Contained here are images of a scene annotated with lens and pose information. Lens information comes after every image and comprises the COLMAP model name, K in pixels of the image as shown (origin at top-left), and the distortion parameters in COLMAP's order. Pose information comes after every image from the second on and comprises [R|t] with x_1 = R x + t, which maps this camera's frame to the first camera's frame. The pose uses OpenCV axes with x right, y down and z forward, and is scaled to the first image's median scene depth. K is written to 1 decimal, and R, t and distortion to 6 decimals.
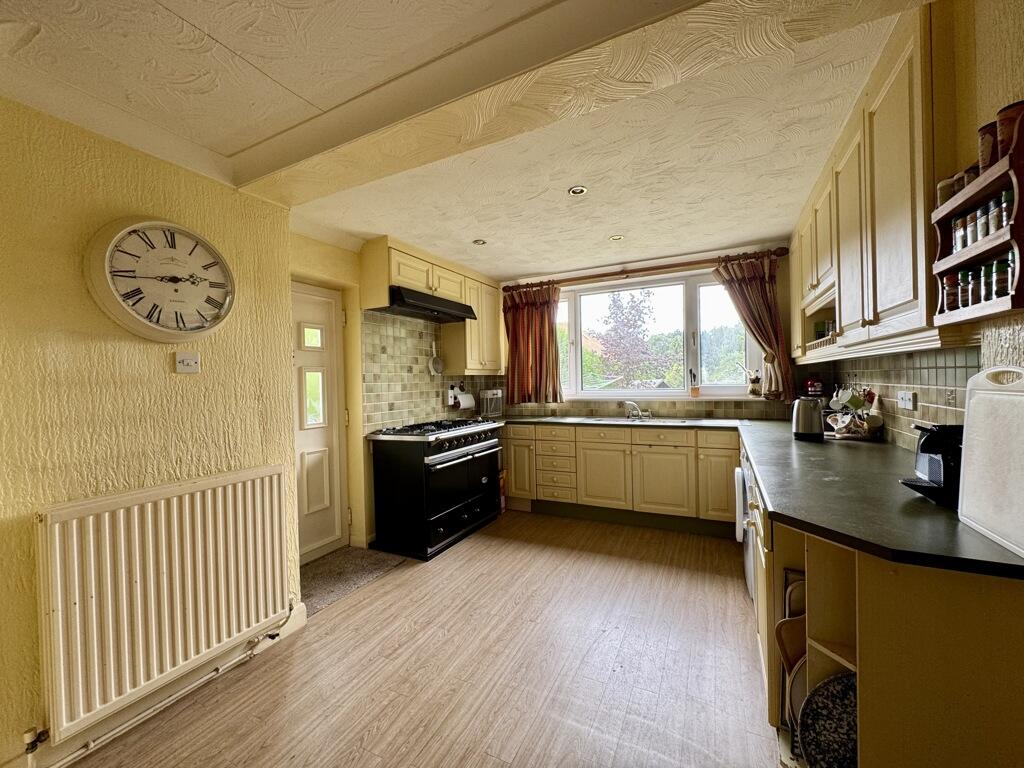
lens RADIAL K [[412.0, 0, 510.4], [0, 412.0, 383.6], [0, 0, 1]] dist [0.000895, 0.000070]
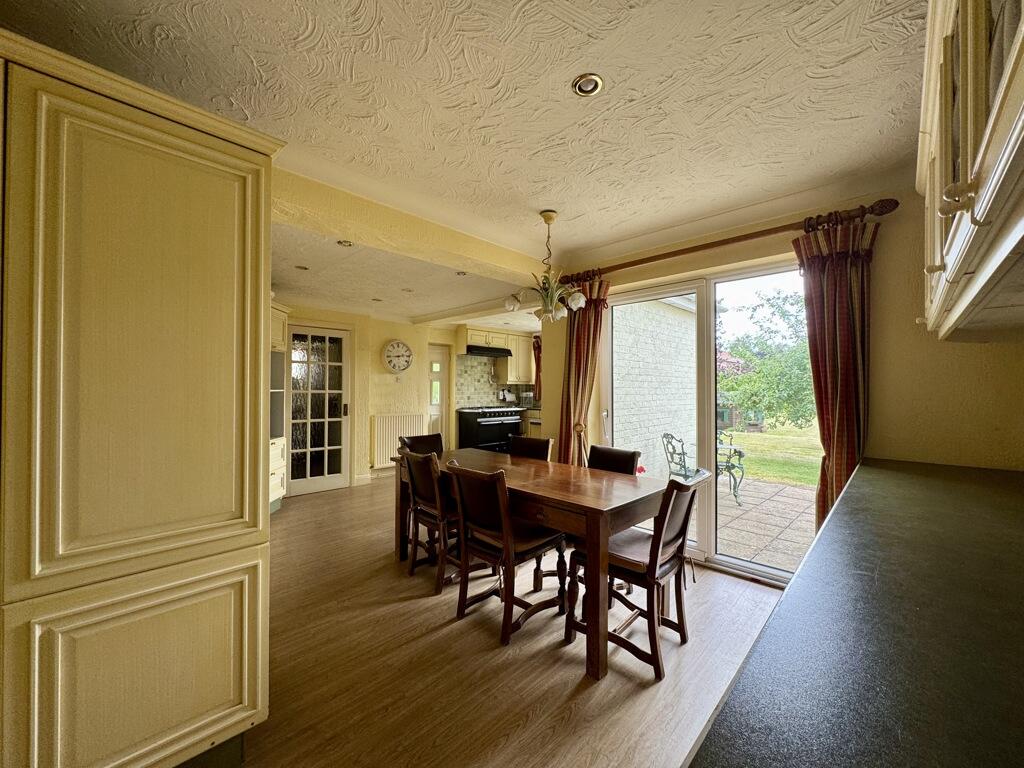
lens RADIAL K [[412.0, 0, 513.0], [0, 412.0, 384.5], [0, 0, 1]] dist [0.000895, 0.000070]
pose [[0.957691, 0.027279, -0.286504, 0.569482], [-0.030382, 0.999518, -0.006389, -0.008092], [0.286192, 0.014823, 0.958058, -1.043665]]
